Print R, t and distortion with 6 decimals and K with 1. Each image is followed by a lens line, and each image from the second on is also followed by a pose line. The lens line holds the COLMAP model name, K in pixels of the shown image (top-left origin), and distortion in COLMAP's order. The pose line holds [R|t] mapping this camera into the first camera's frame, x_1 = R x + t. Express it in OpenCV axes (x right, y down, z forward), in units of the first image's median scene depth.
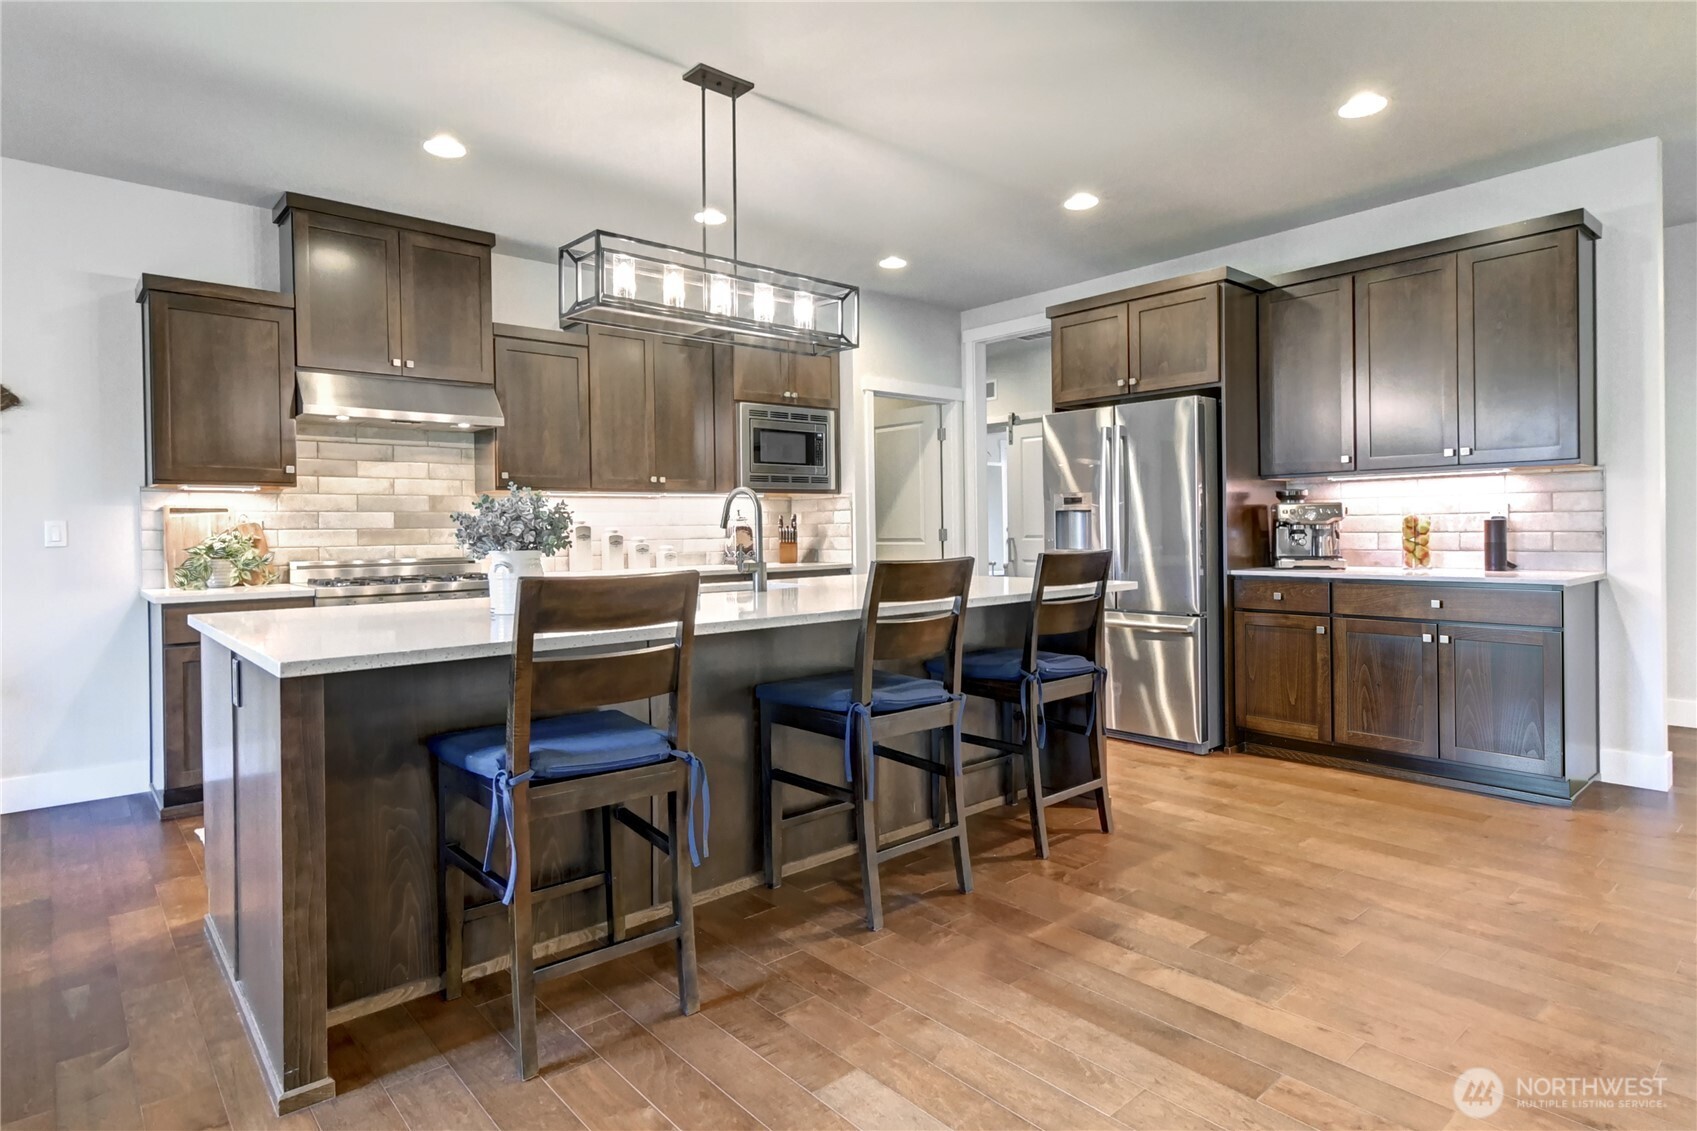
lens RADIAL K [[892.6, 0, 848.6], [0, 892.6, 530.7], [0, 0, 1]] dist [-0.001361, -0.000360]
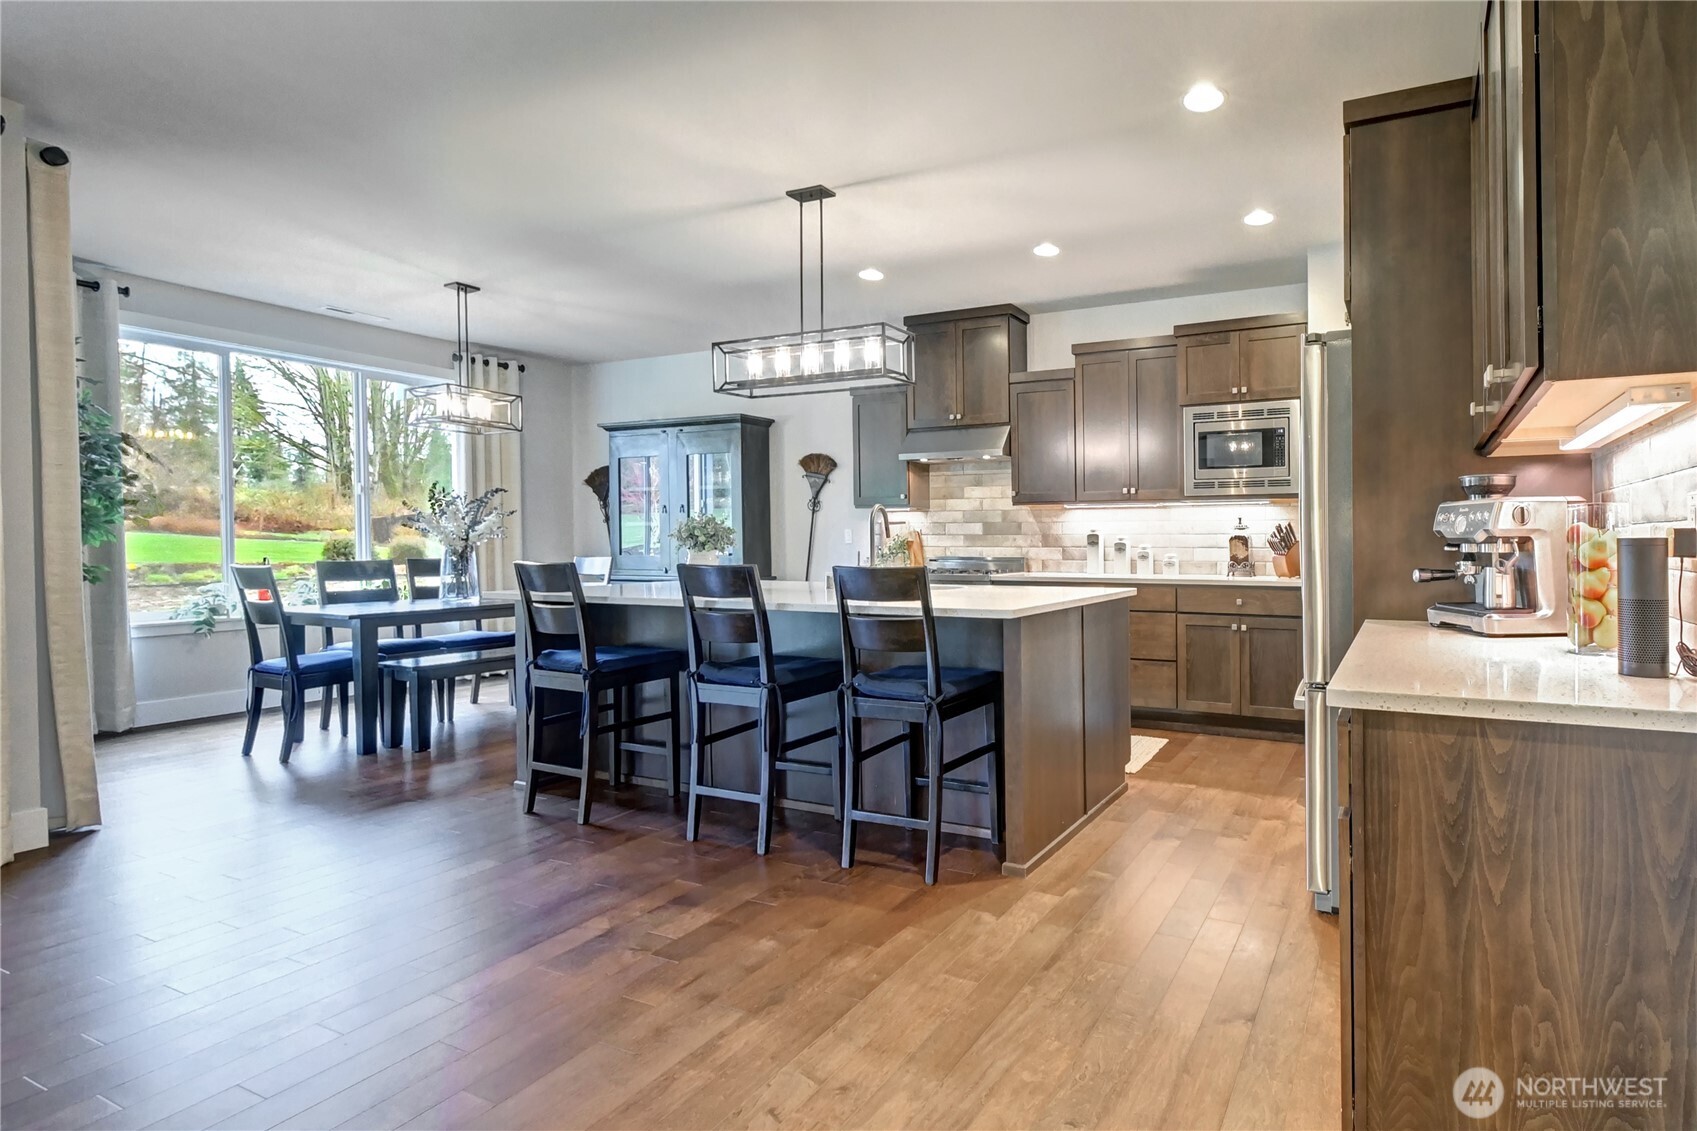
lens RADIAL K [[780.2, 0, 849.0], [0, 780.2, 544.8], [0, 0, 1]] dist [0.001056, -0.000019]
pose [[0.398102, 0.020411, -0.917114, 0.517764], [-0.009183, 0.999791, 0.018265, -0.006915], [0.917295, 0.001151, 0.398207, 0.329229]]
